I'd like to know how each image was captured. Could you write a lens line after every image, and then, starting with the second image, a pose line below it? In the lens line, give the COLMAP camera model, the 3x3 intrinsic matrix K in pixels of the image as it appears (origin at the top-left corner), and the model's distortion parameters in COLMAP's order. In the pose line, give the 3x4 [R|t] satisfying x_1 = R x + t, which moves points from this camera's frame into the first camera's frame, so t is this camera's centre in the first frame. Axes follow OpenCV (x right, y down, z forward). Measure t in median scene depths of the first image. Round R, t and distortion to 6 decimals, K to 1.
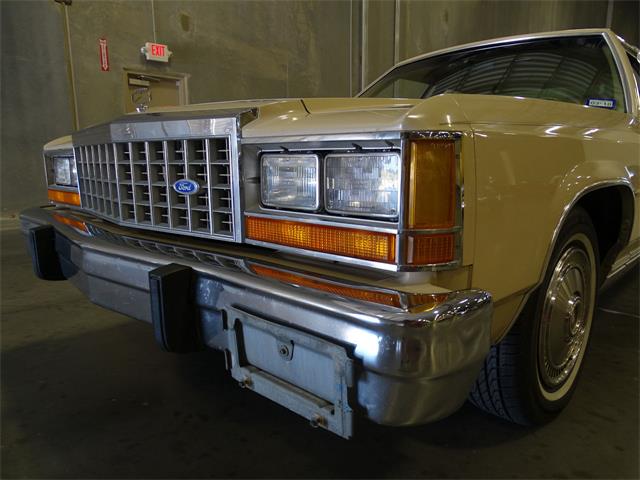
lens RADIAL K [[455.5, 0, 318.4], [0, 455.5, 240.8], [0, 0, 1]] dist [-0.006721, 0.014026]
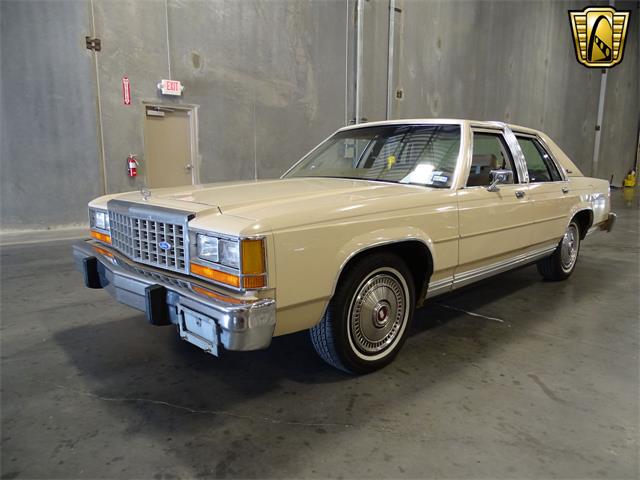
lens RADIAL K [[455.5, 0, 318.6], [0, 455.5, 238.2], [0, 0, 1]] dist [-0.006721, 0.014026]
pose [[0.999345, 0.012714, -0.033889, 0.385315], [-0.013203, 0.999812, -0.014221, -0.108170], [0.033701, 0.014659, 0.999324, -0.837489]]
